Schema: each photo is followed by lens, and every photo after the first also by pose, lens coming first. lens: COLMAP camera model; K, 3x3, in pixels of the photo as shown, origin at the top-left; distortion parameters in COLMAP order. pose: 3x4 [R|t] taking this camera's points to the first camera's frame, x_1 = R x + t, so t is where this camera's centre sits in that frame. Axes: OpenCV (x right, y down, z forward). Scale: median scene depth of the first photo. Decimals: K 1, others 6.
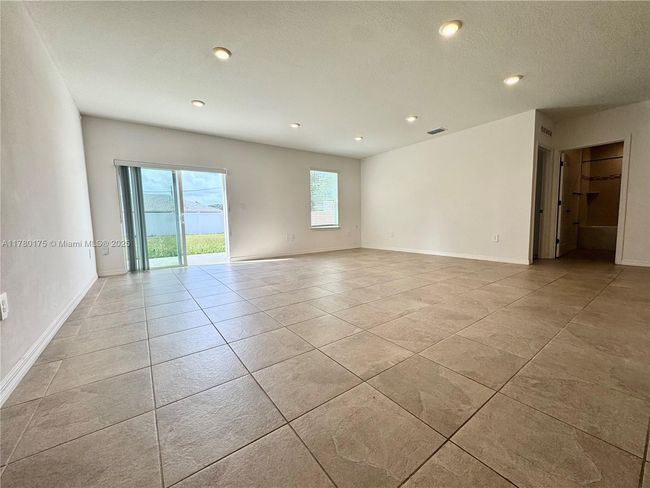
lens RADIAL K [[259.0, 0, 325.0], [0, 259.0, 244.0], [0, 0, 1]] dist [-0.001883, -0.000091]
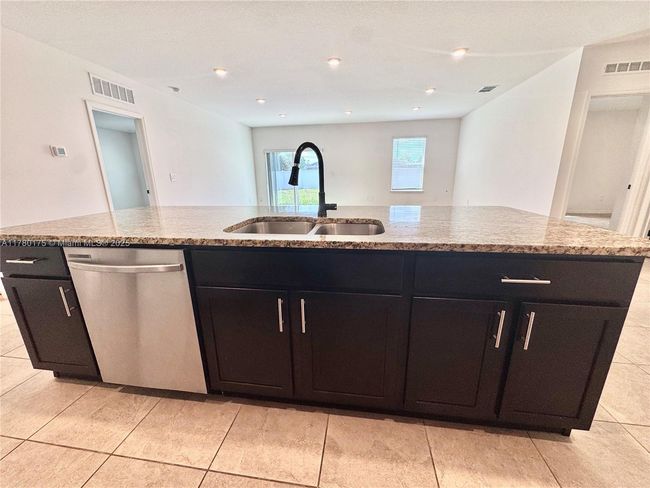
lens RADIAL K [[259.0, 0, 325.0], [0, 259.0, 244.0], [0, 0, 1]] dist [-0.001883, -0.000091]
pose [[0.709273, 0.194312, -0.677625, 0.584541], [-0.067697, 0.975592, 0.208897, -0.052571], [0.701676, -0.102292, 0.705115, -0.054641]]
